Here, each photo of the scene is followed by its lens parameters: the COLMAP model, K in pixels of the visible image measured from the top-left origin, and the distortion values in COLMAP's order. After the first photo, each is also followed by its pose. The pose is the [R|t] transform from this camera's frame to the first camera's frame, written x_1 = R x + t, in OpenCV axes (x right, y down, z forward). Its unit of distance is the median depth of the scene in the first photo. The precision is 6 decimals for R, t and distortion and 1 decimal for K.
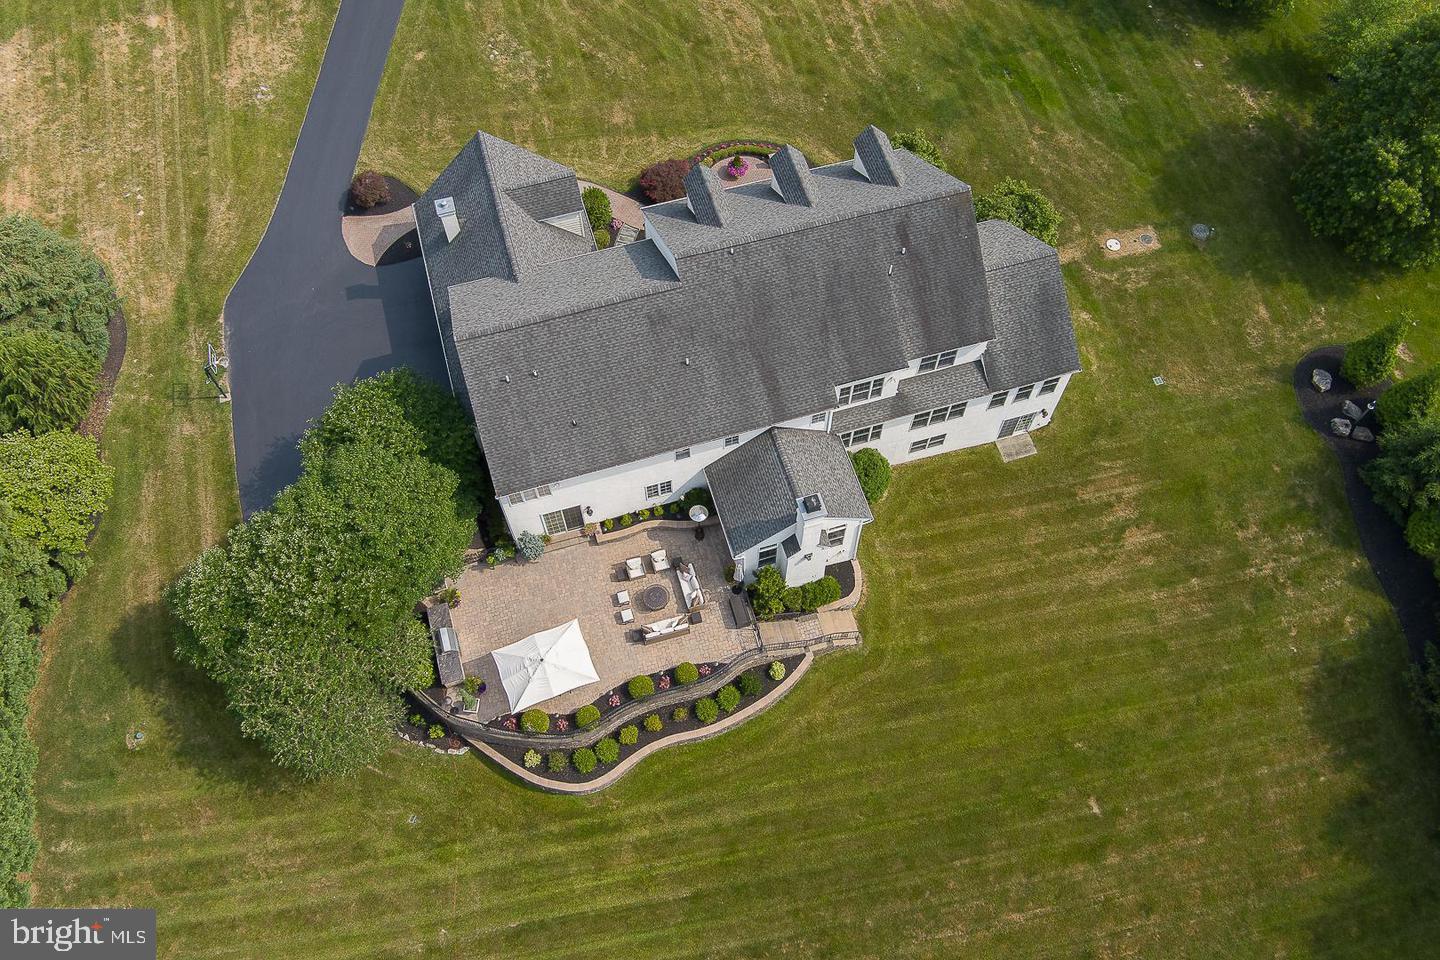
lens RADIAL K [[1159.5, 0, 720.0], [0, 1159.5, 480.0], [0, 0, 1]] dist [-0.085302, 0.047024]
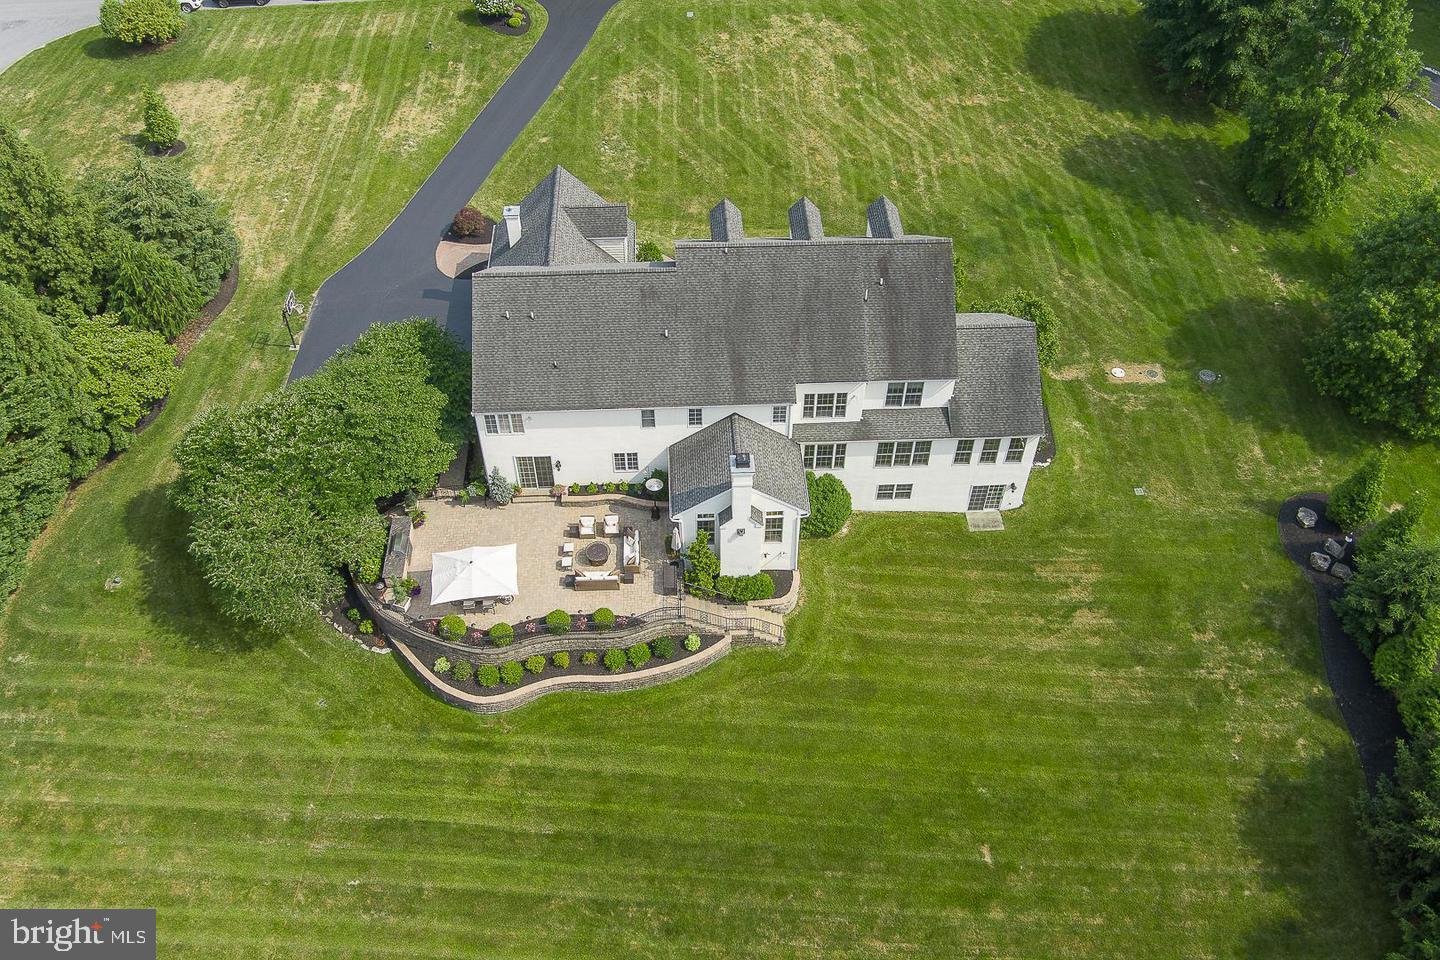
lens RADIAL K [[1159.5, 0, 720.0], [0, 1159.5, 480.0], [0, 0, 1]] dist [-0.085302, 0.047024]
pose [[0.971313, 0.178111, -0.157567, 0.198195], [-0.214170, 0.943168, -0.254096, 0.269450], [0.103355, 0.280553, 0.954258, -0.017742]]
